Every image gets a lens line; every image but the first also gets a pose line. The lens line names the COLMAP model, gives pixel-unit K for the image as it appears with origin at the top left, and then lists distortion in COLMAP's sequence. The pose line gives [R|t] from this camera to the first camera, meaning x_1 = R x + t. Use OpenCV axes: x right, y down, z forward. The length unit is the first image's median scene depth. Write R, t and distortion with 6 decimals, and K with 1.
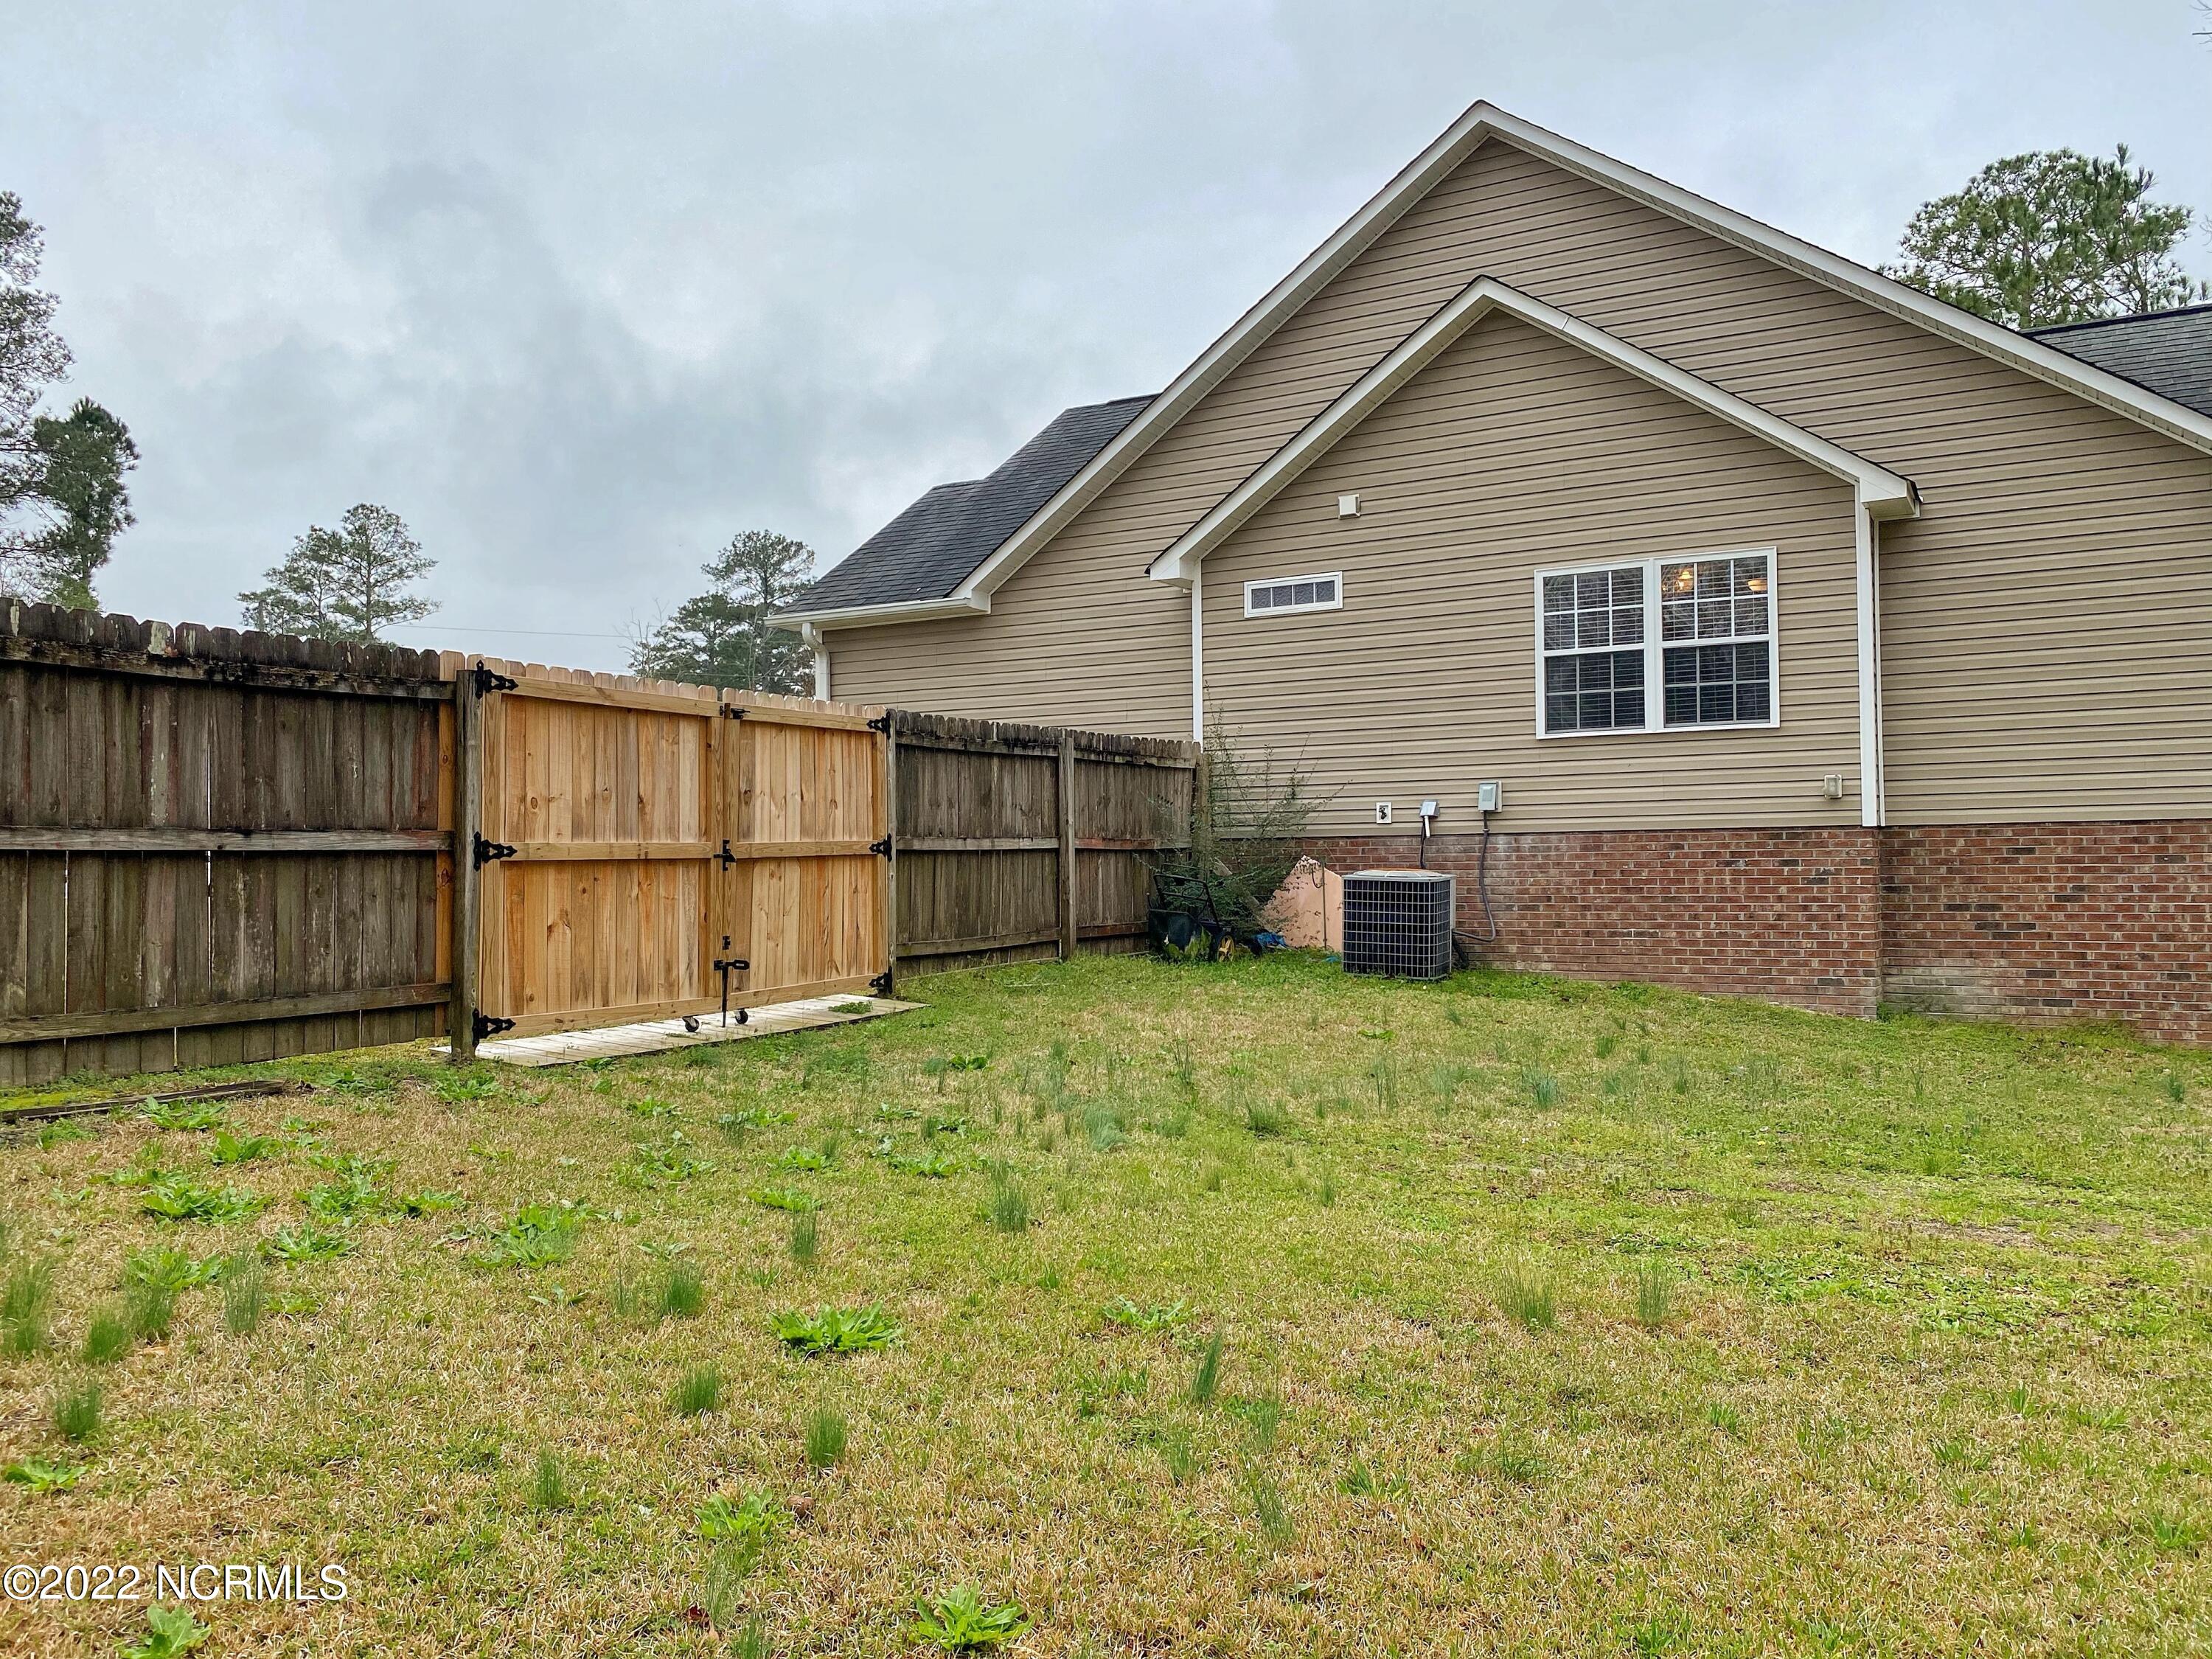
lens RADIAL K [[1691.6, 0, 1102.2], [0, 1691.6, 845.7], [0, 0, 1]] dist [0.044354, -0.013547]
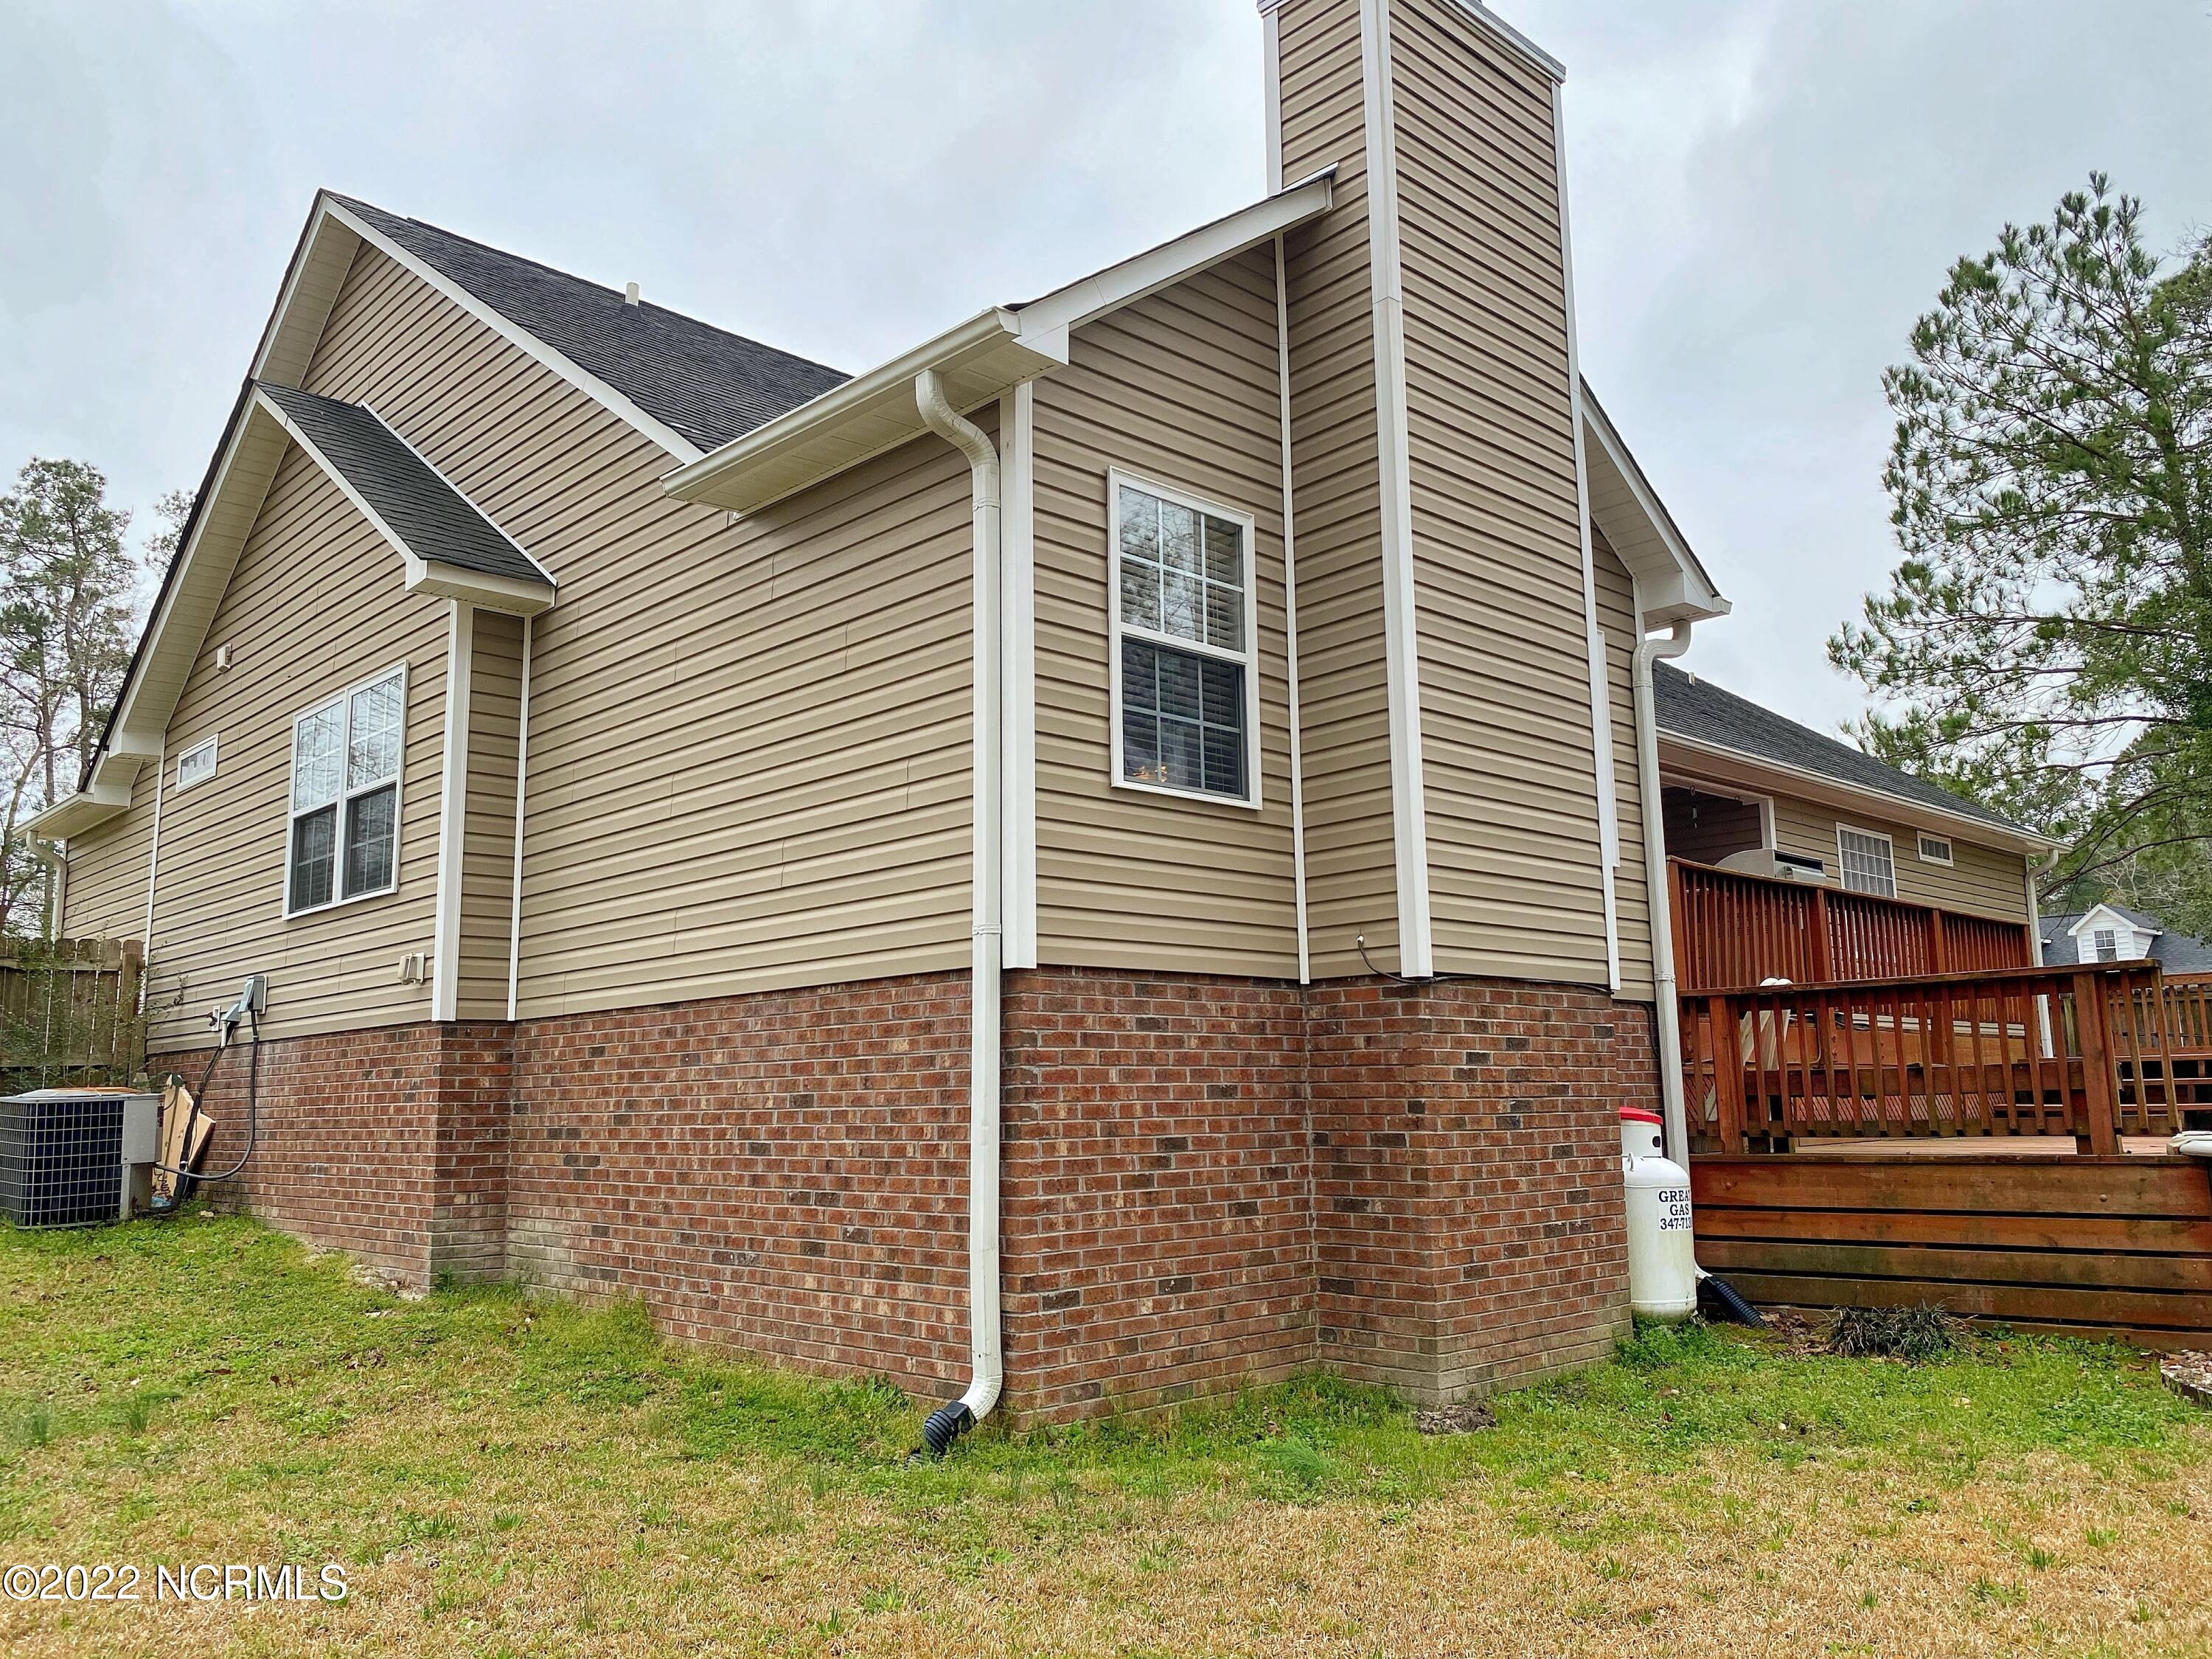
lens RADIAL K [[1699.1, 0, 1072.4], [0, 1699.1, 813.8], [0, 0, 1]] dist [-0.010842, 0.038635]
pose [[0.957056, -0.051634, -0.285268, 0.967120], [0.005541, 0.987089, -0.160077, 0.020219], [0.289850, 0.151622, 0.944986, 0.398539]]
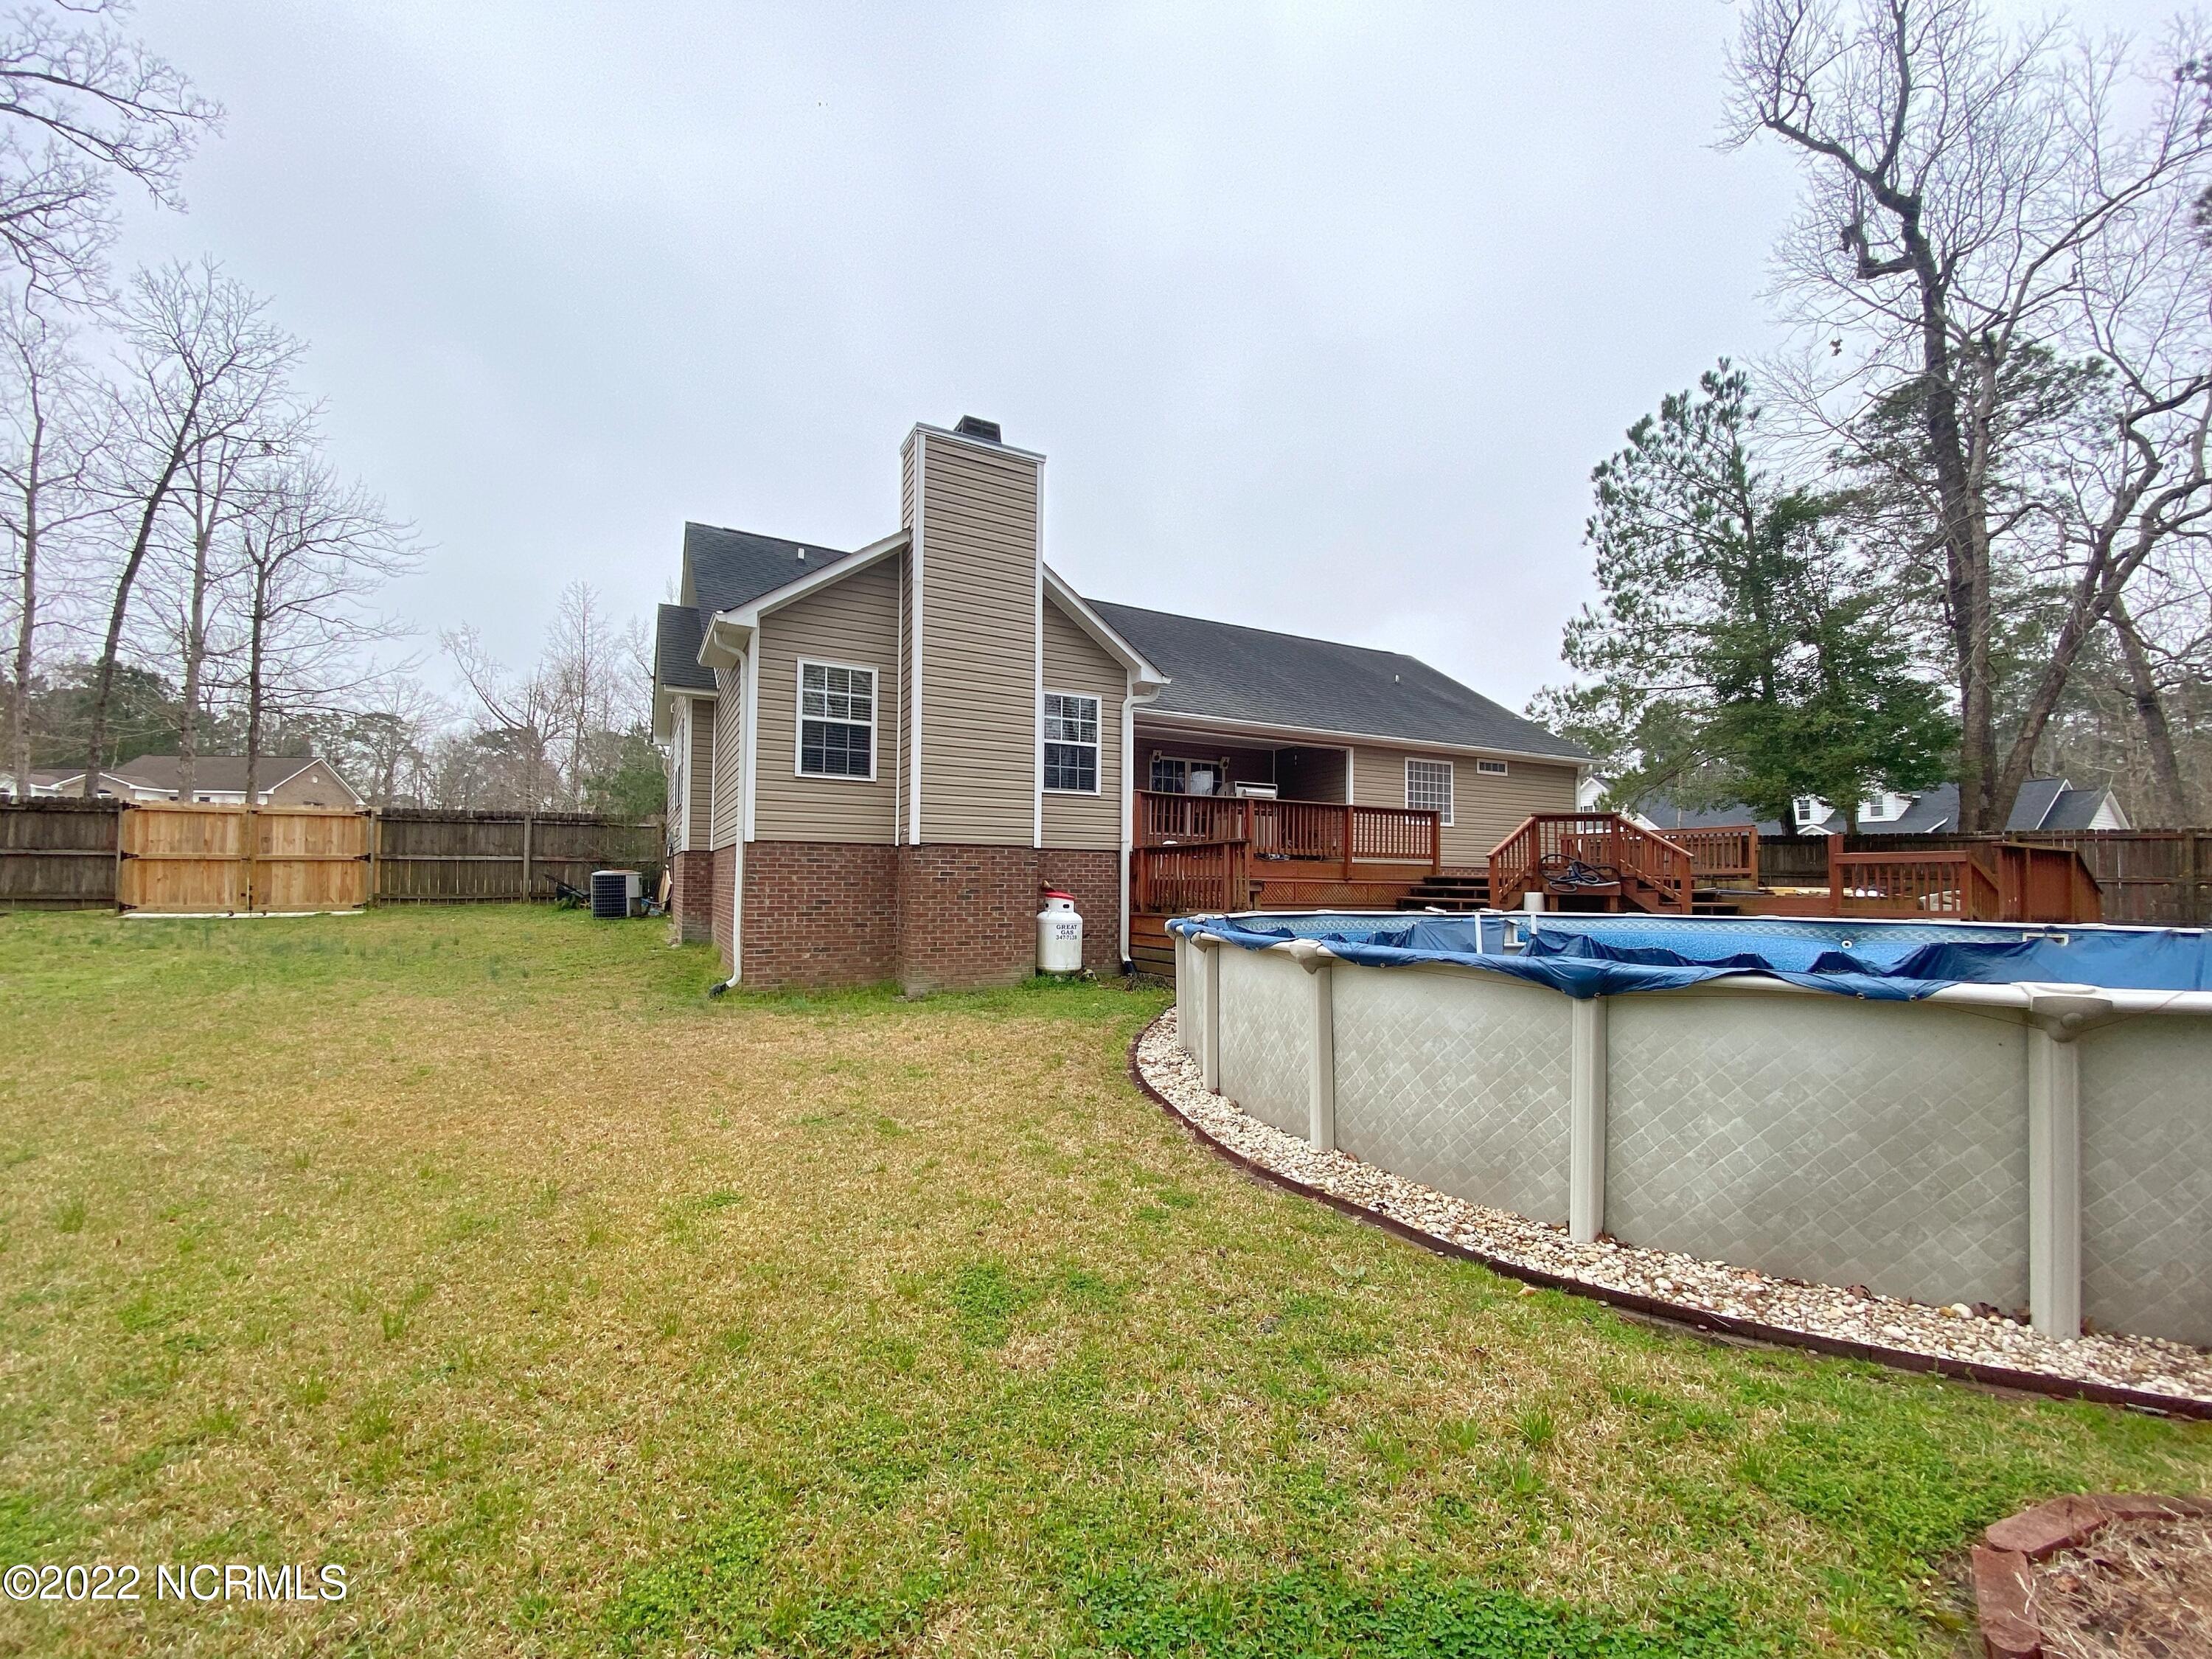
lens RADIAL K [[915.1, 0, 1132.4], [0, 915.1, 861.8], [0, 0, 1]] dist [0.001143, -0.010417]
pose [[0.846729, 0.006747, -0.531981, 1.609528], [-0.014362, 0.999845, -0.010178, 0.003436], [0.531830, 0.016259, 0.846695, 0.373145]]
